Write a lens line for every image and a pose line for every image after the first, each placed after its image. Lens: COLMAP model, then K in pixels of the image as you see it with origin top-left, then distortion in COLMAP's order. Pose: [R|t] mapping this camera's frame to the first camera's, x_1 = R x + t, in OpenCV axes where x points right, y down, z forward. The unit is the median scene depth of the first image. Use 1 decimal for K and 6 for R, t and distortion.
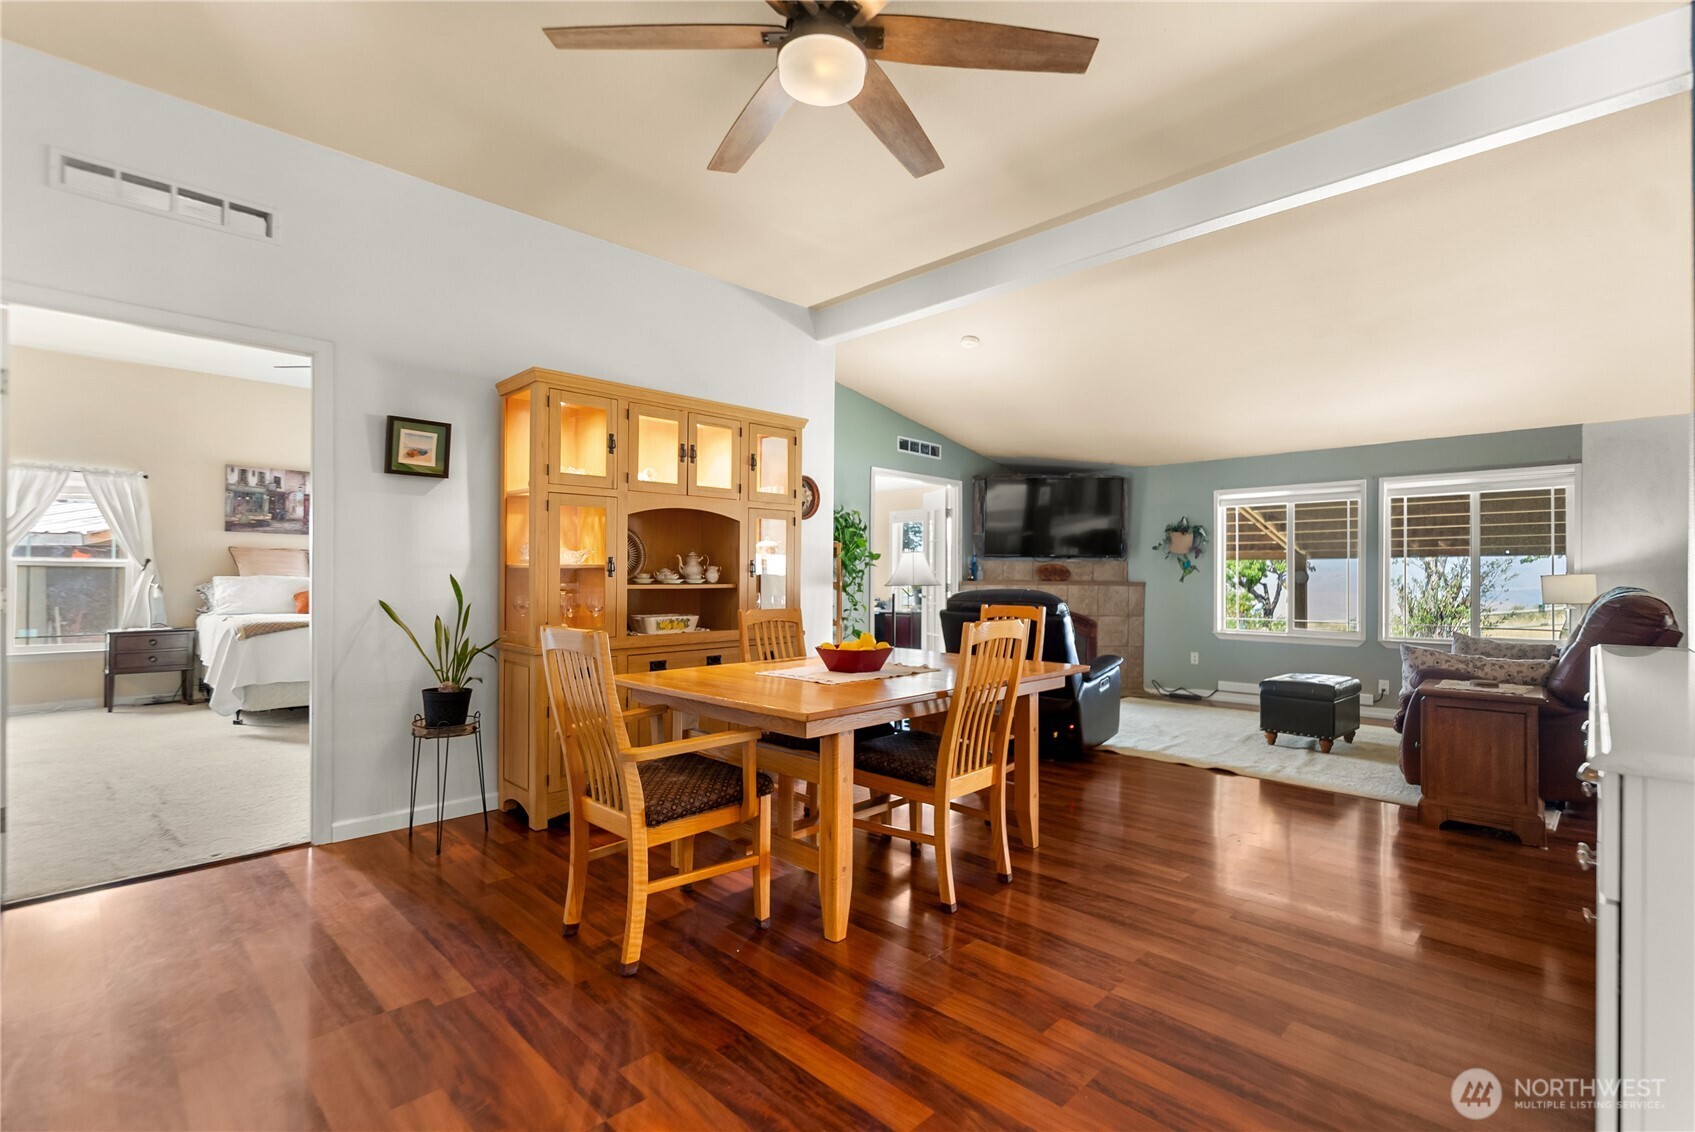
lens RADIAL K [[774.5, 0, 853.5], [0, 774.5, 571.6], [0, 0, 1]] dist [0.002937, 0.000937]
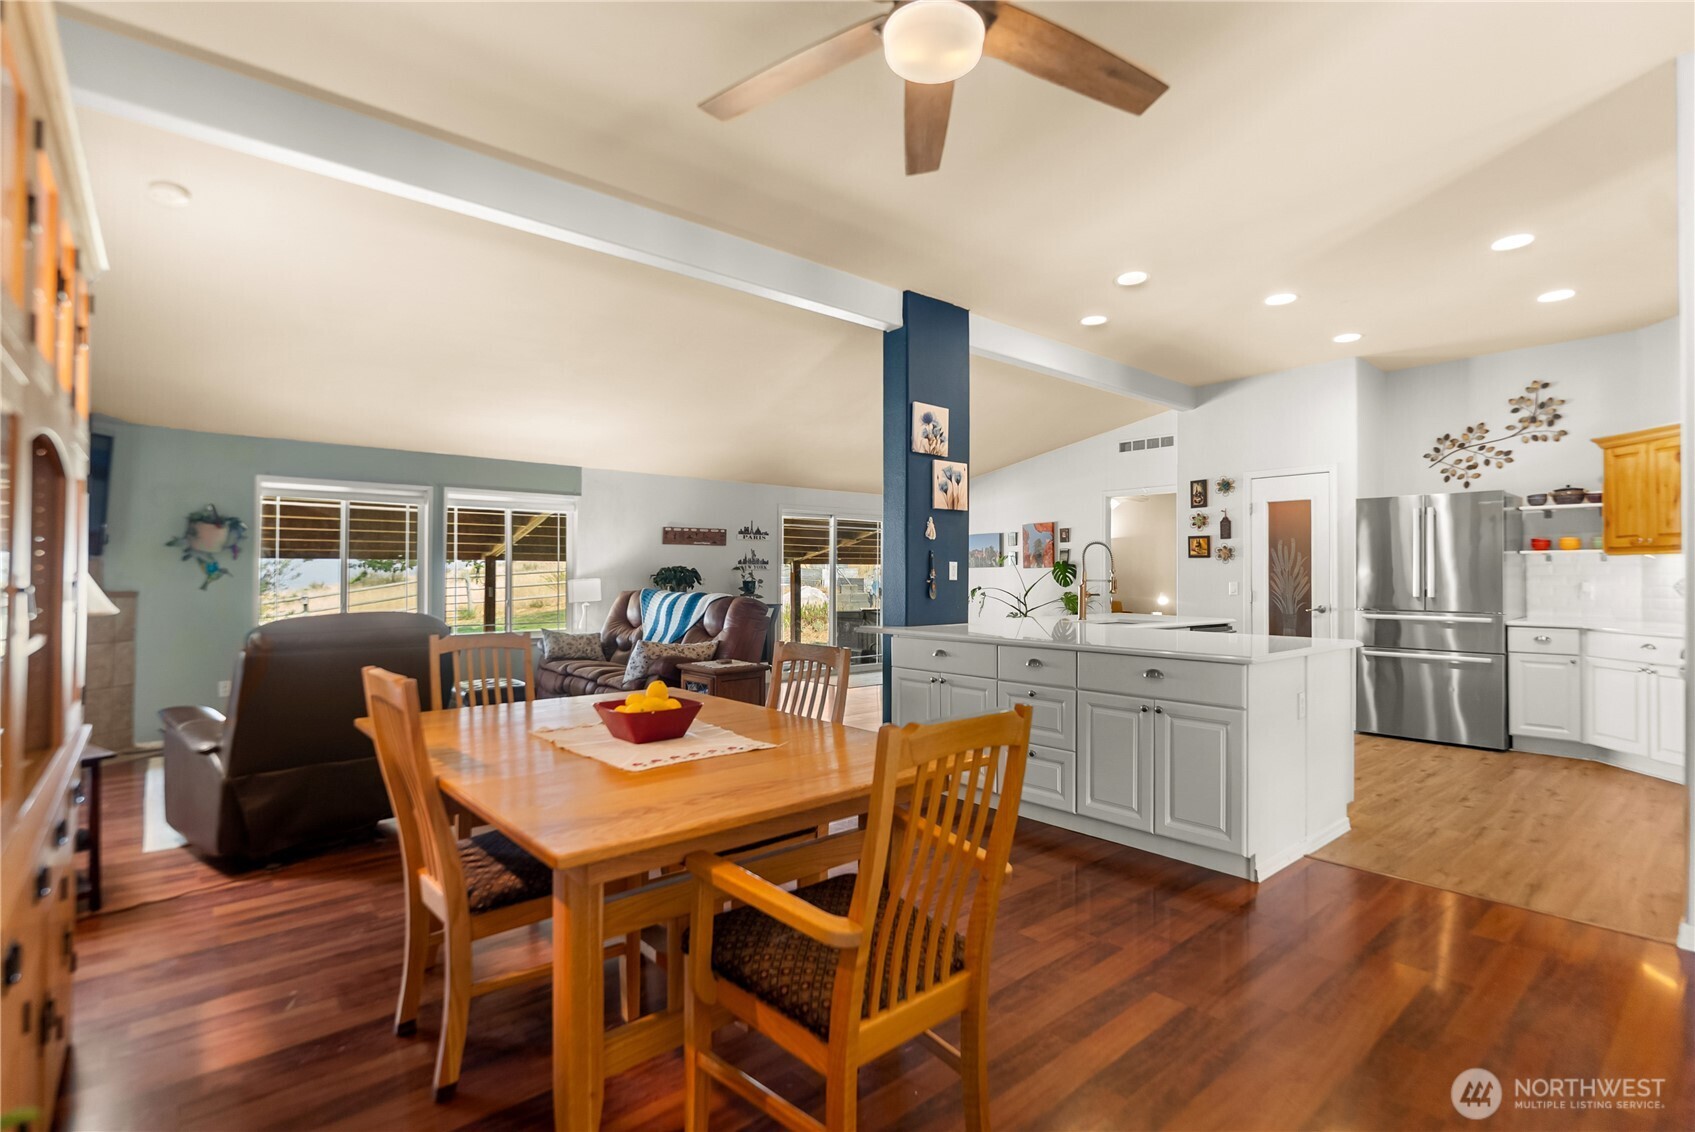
lens RADIAL K [[801.7, 0, 852.8], [0, 801.7, 566.1], [0, 0, 1]] dist [0.001118, 0.000172]
pose [[0.064037, 0.006263, 0.997928, -0.318036], [-0.000153, 0.999980, -0.006266, -0.005072], [-0.997948, 0.000249, 0.064037, 0.324758]]
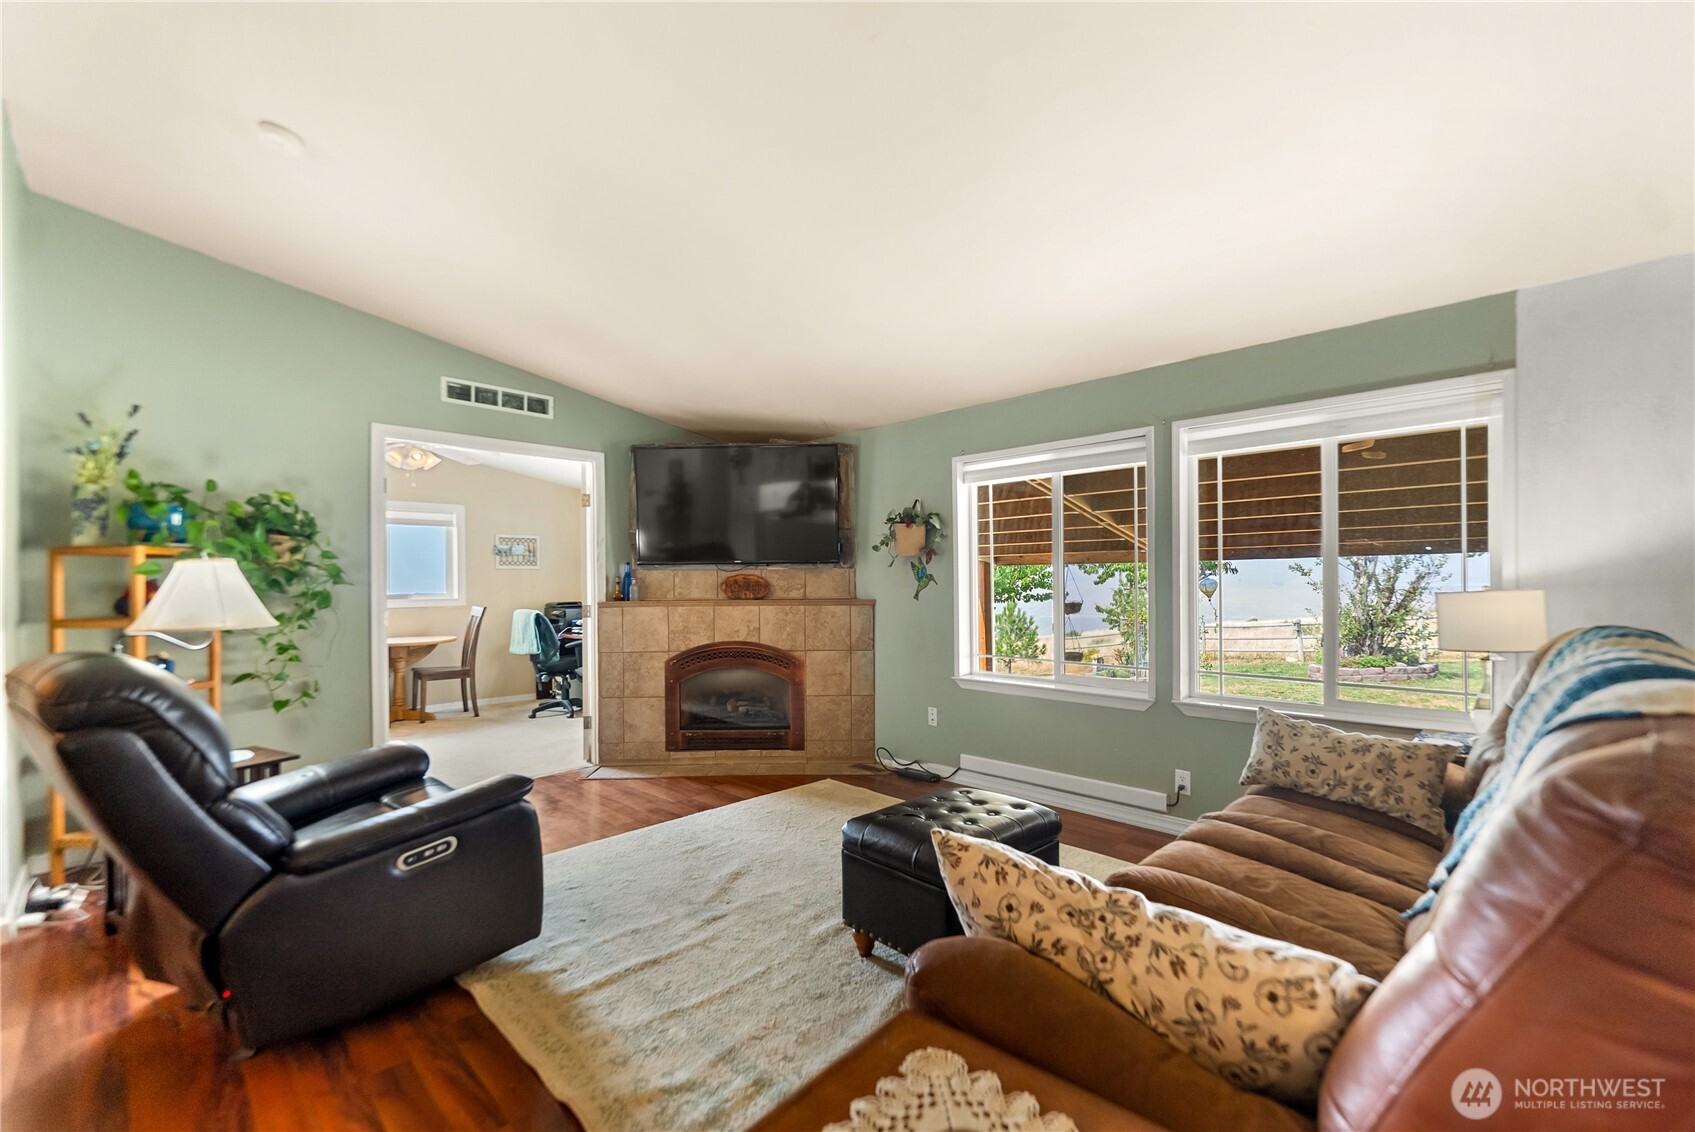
lens RADIAL K [[729.9, 0, 846.3], [0, 729.9, 577.9], [0, 0, 1]] dist [0.003479, -0.000066]
pose [[0.999860, -0.014867, -0.007706, 0.373889], [0.014874, 0.999889, 0.000787, -0.006060], [0.007693, -0.000901, 0.999970, 0.386568]]
